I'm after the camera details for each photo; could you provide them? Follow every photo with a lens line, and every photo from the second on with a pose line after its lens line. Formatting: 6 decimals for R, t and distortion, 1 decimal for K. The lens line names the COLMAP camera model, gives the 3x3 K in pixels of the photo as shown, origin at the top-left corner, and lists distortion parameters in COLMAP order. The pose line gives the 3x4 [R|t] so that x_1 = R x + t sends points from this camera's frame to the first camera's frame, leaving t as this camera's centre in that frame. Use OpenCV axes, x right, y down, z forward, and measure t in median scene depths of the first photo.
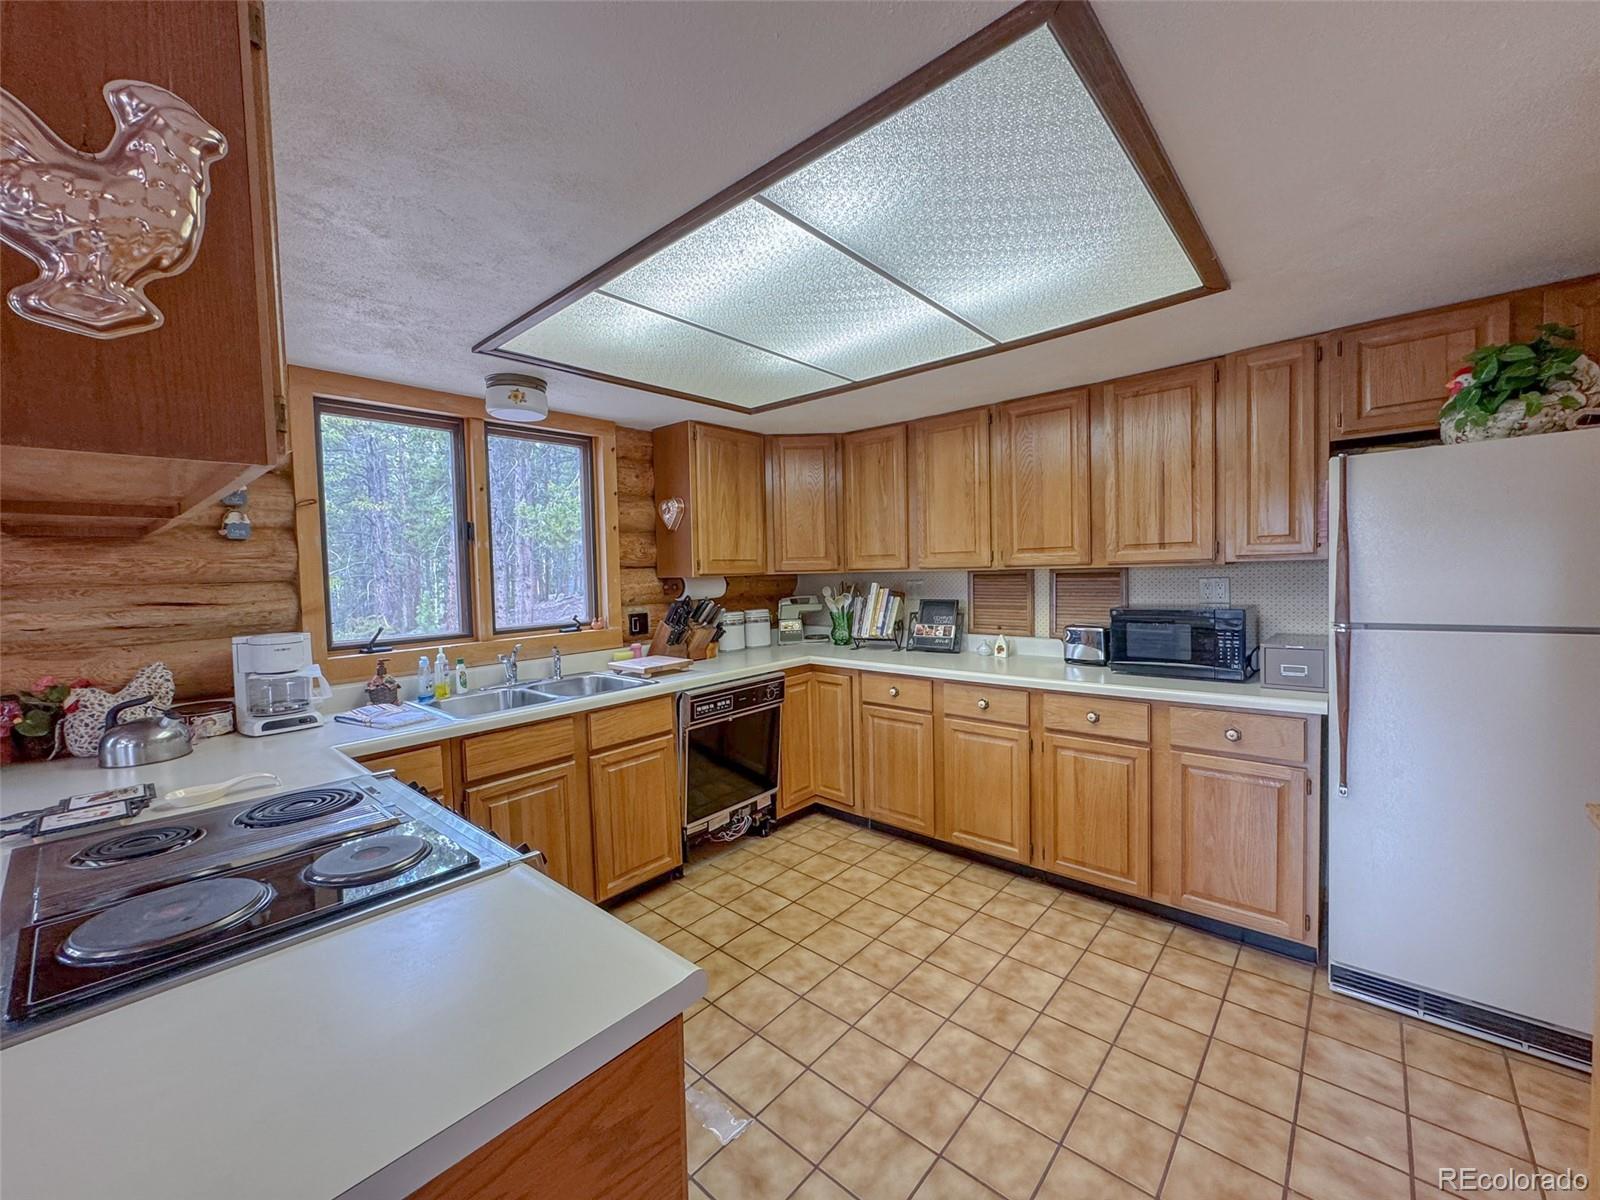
lens RADIAL K [[638.3, 0, 800.8], [0, 638.3, 598.5], [0, 0, 1]] dist [-0.004501, 0.000651]
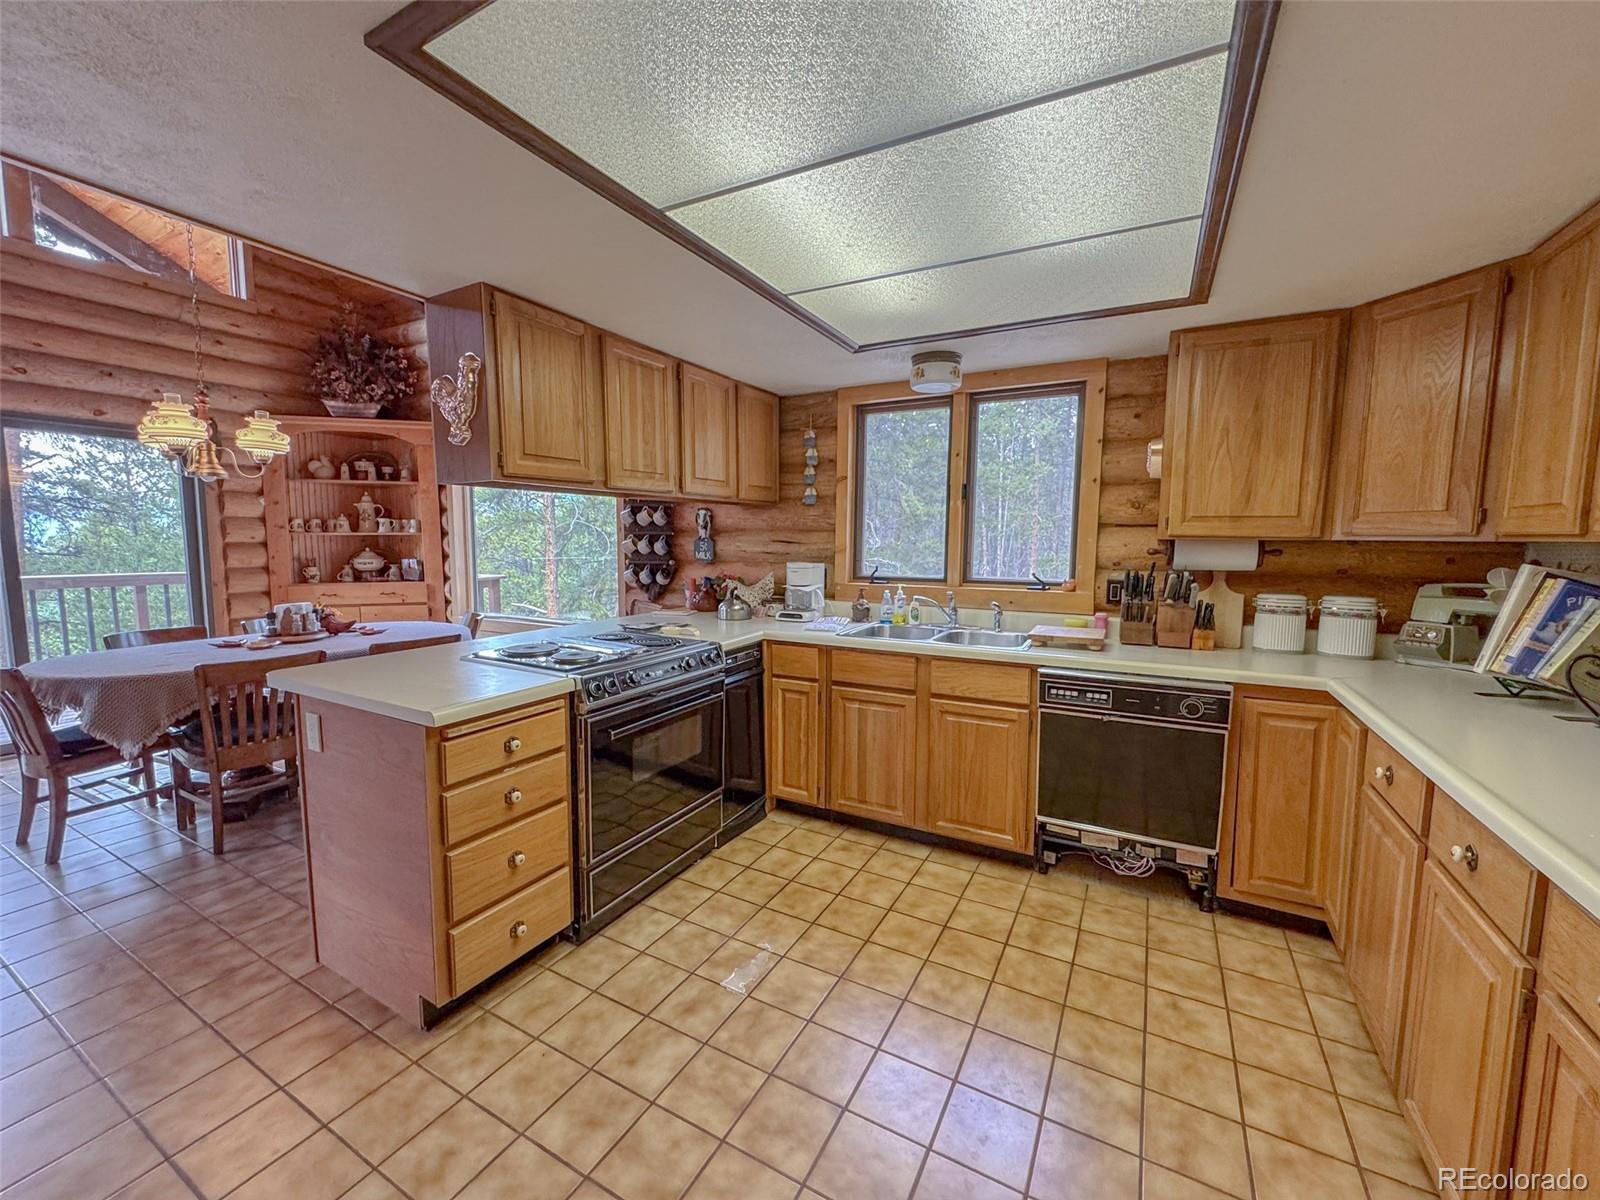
lens RADIAL K [[638.3, 0, 800.3], [0, 638.3, 599.8], [0, 0, 1]] dist [-0.004501, 0.000651]
pose [[0.219454, 0.124049, -0.967704, 0.618479], [-0.058133, 0.991784, 0.113953, -0.028739], [0.973889, 0.031248, 0.224862, 0.502880]]
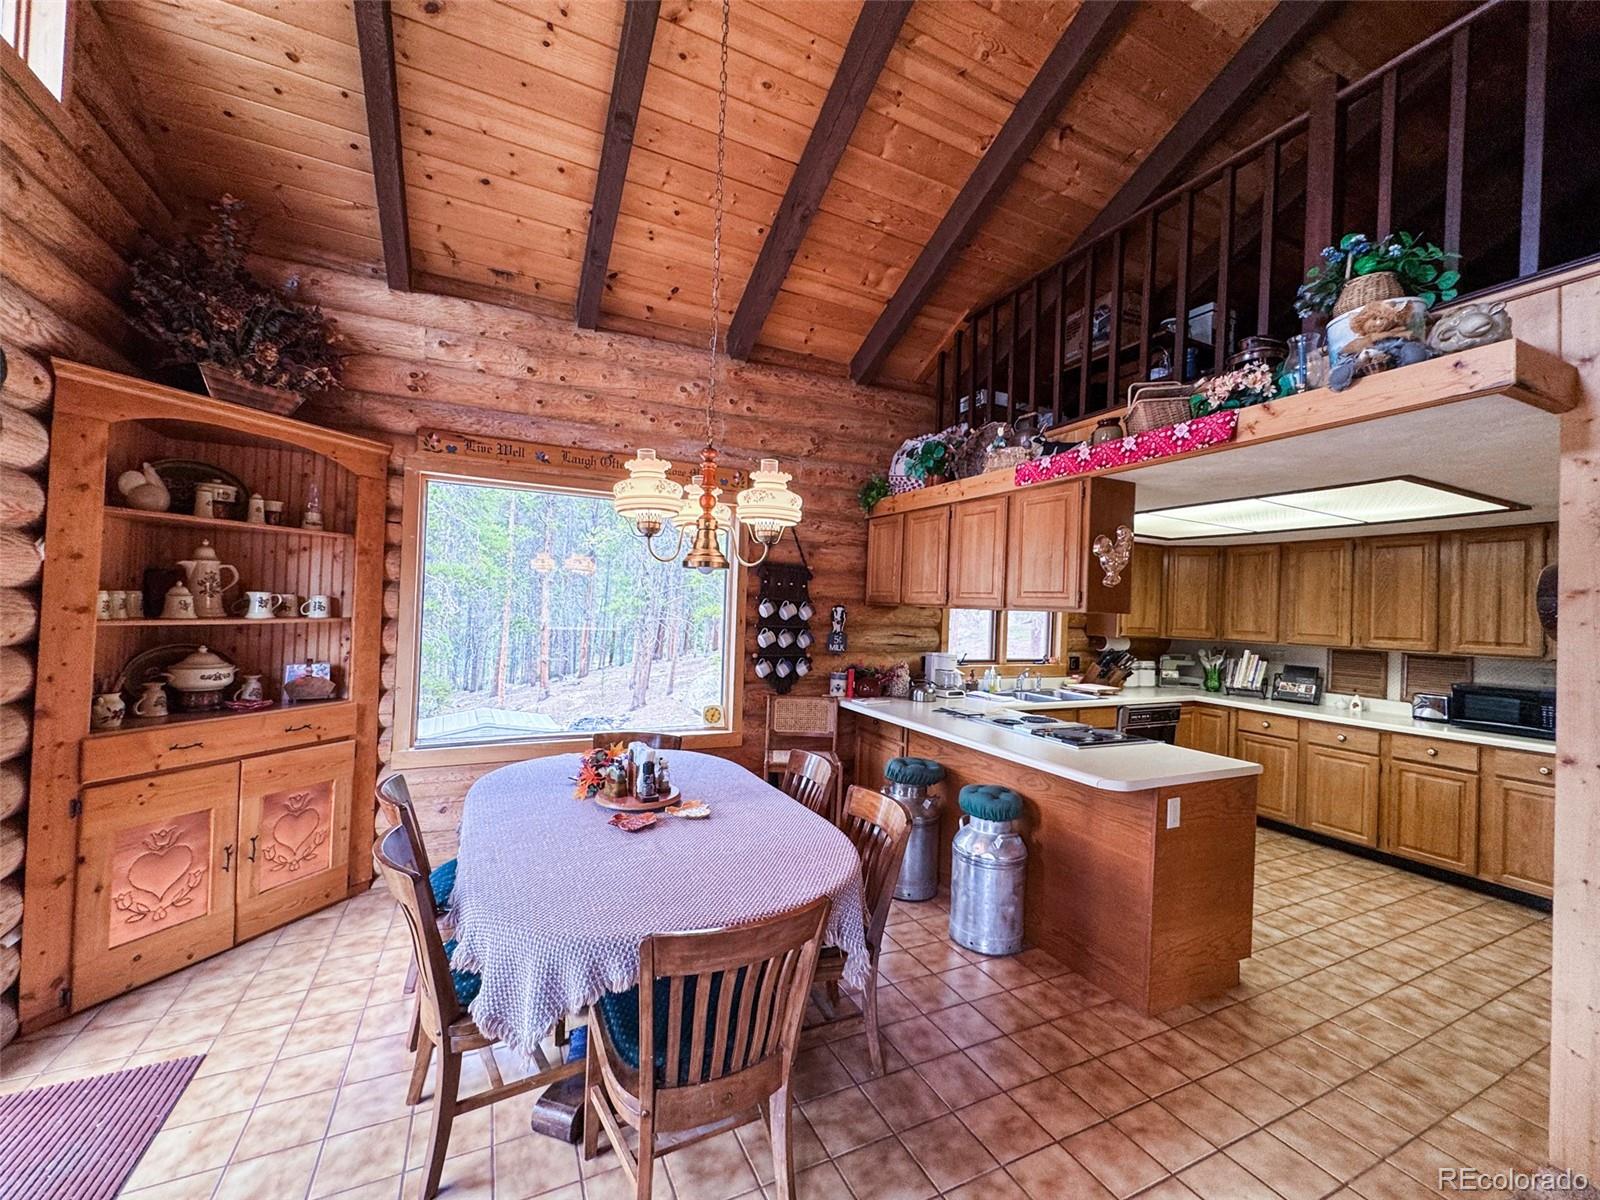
lens RADIAL K [[638.3, 0, 800.9], [0, 638.3, 599.4], [0, 0, 1]] dist [-0.004501, 0.000651]
pose [[0.919842, 0.056035, -0.388266, -0.353322], [-0.079874, 0.995765, -0.045520, 0.009923], [0.384071, 0.072883, 0.920422, -0.980370]]
